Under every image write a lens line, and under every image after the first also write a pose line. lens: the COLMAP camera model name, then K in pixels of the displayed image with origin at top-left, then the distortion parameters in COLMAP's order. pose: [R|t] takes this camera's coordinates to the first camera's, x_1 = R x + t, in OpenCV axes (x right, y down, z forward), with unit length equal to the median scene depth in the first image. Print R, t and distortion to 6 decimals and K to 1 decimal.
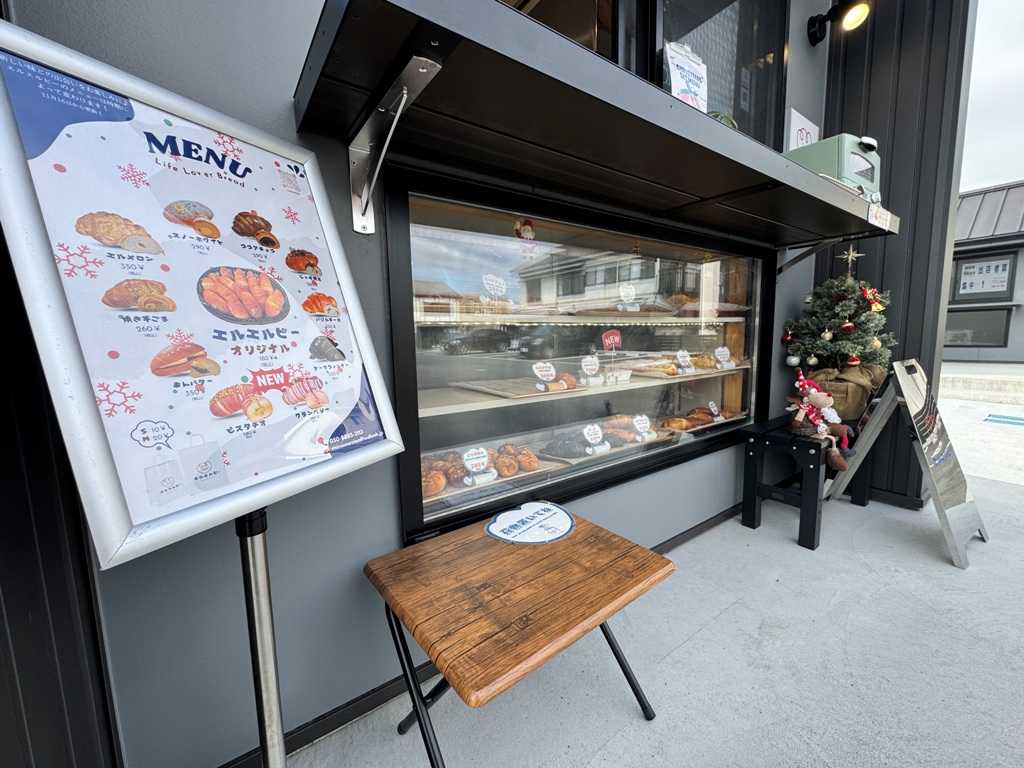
lens RADIAL K [[412.7, 0, 512.0], [0, 412.7, 384.0], [0, 0, 1]] dist [0.001184, -0.000005]
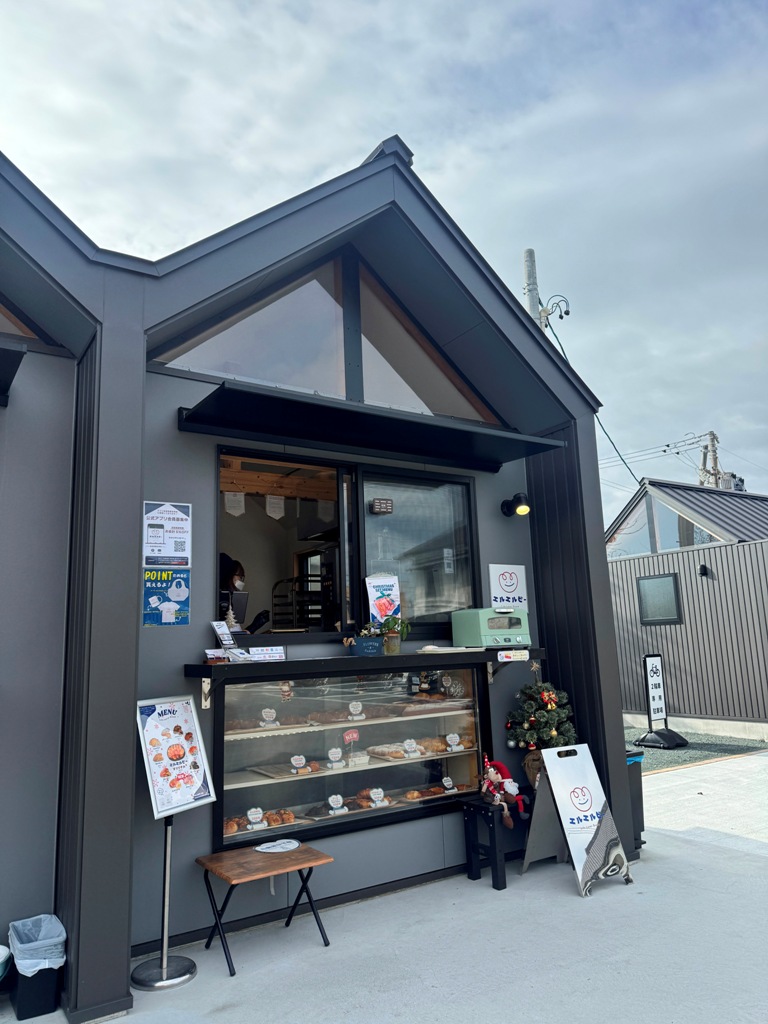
lens RADIAL K [[727.6, 0, 384.0], [0, 727.6, 512.0], [0, 0, 1]] dist [0.028645, -0.003870]
pose [[0.999016, -0.022314, -0.038336, 0.638689], [0.010097, 0.955963, -0.293314, -0.140649], [0.043193, 0.292638, 0.955247, -2.458650]]
